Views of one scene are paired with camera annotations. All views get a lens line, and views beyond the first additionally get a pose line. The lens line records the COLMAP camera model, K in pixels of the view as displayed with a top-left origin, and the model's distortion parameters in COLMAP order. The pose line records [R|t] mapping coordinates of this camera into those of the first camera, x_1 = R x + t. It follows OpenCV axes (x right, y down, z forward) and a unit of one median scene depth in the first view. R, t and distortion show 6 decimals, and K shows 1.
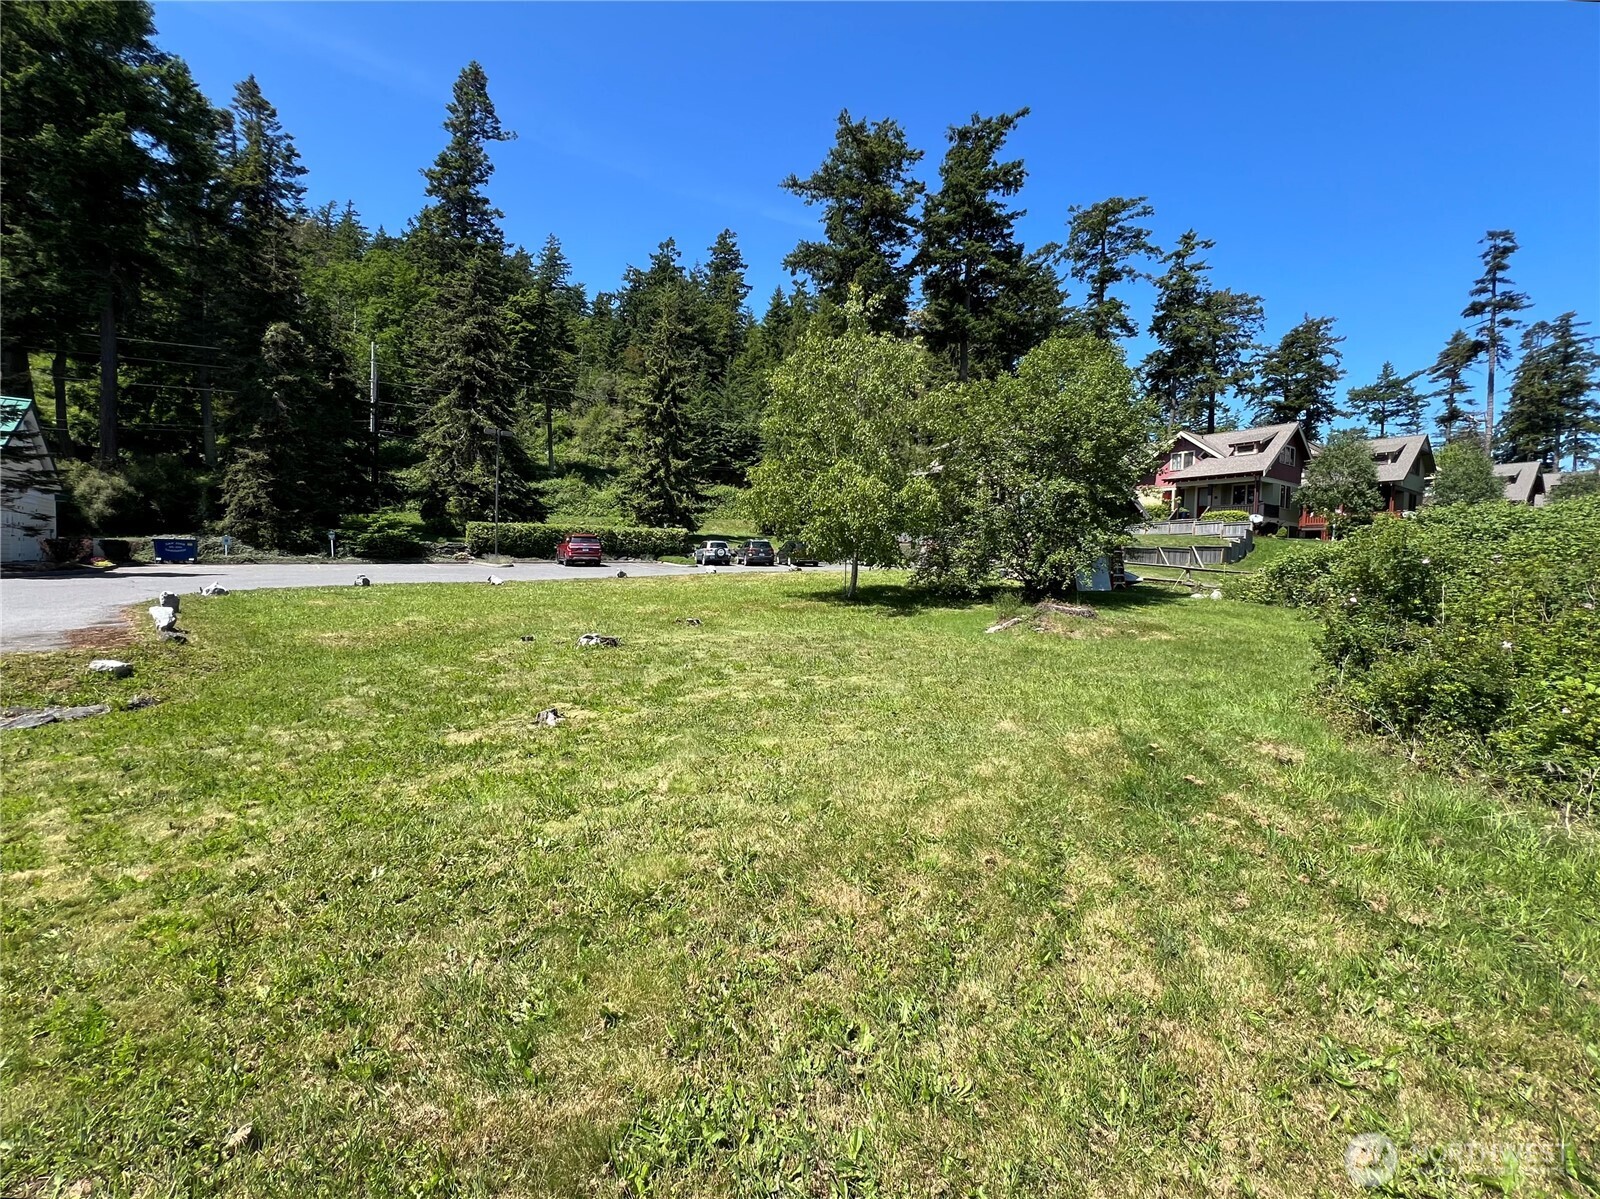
lens RADIAL K [[680.5, 0, 795.5], [0, 680.5, 594.7], [0, 0, 1]] dist [-0.001051, 0.001282]
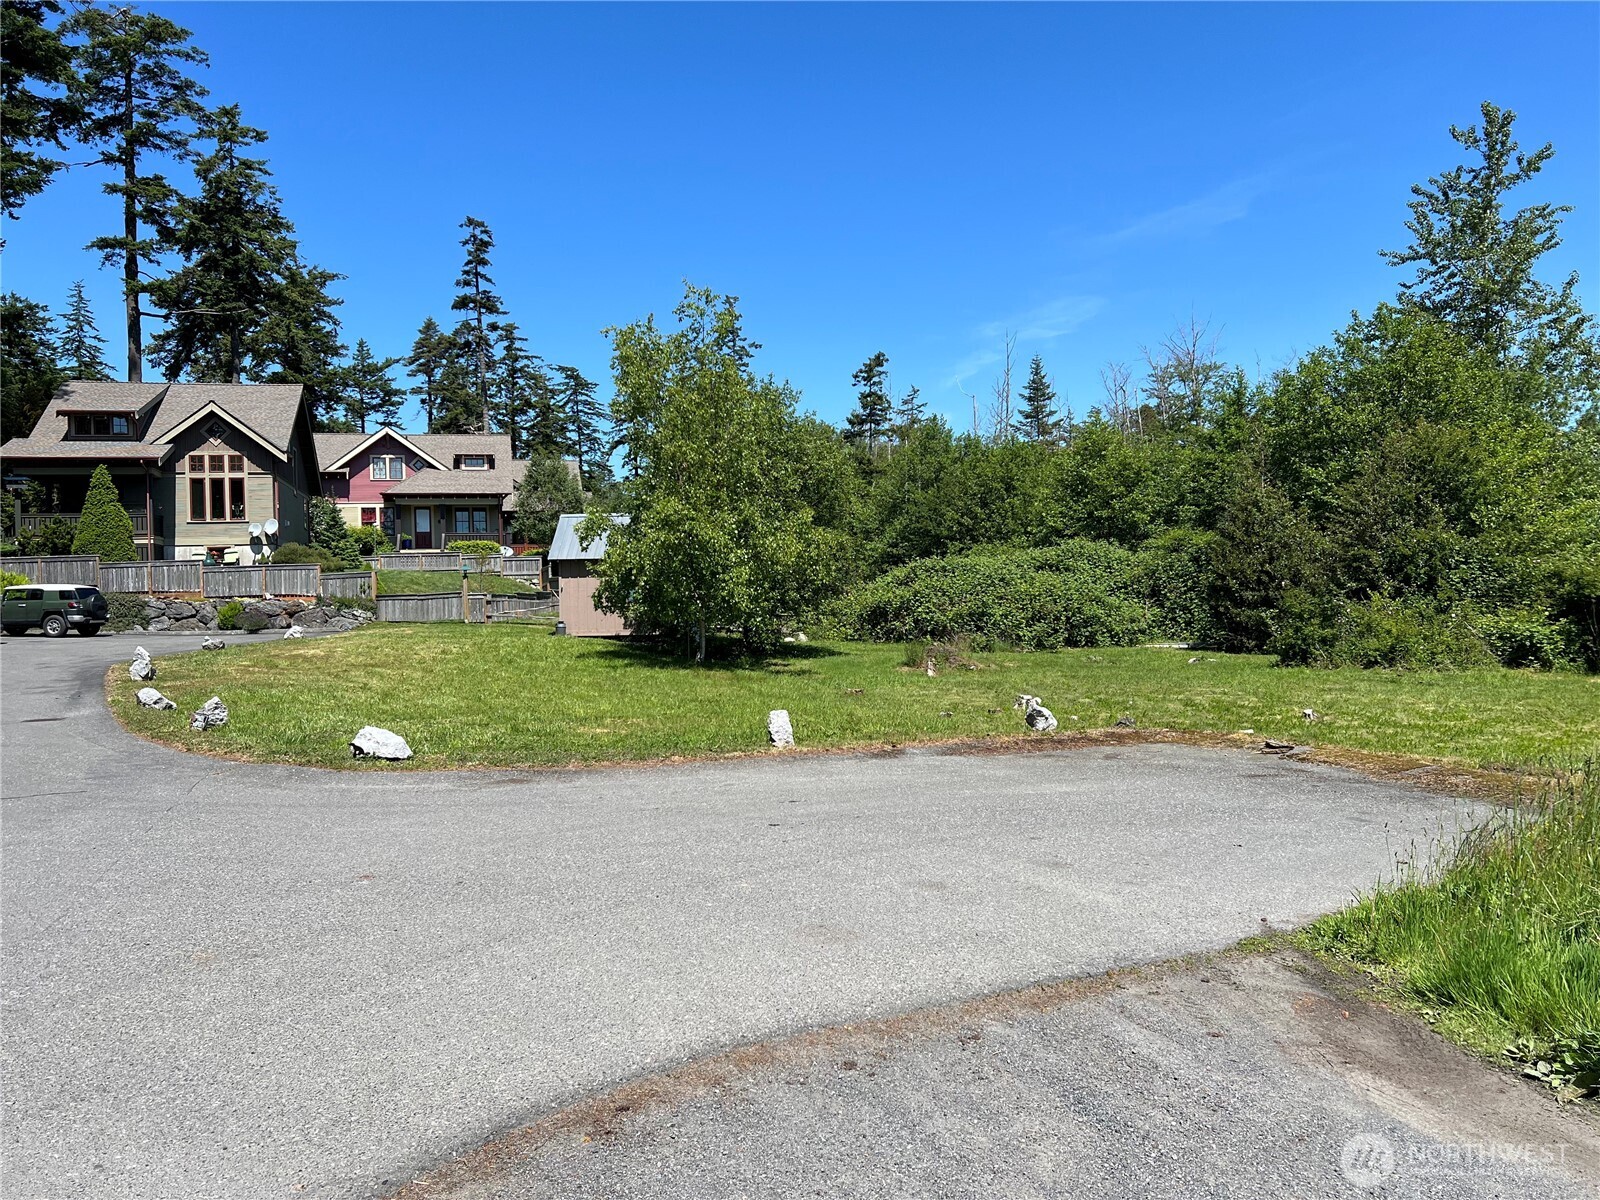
lens RADIAL K [[1203.8, 0, 792.1], [0, 1203.8, 589.0], [0, 0, 1]] dist [0.075150, -0.083509]
pose [[0.366624, -0.017416, 0.930206, -0.336716], [0.073925, 0.997209, -0.010466, -0.017993], [-0.927428, 0.072603, 0.366888, 0.104304]]
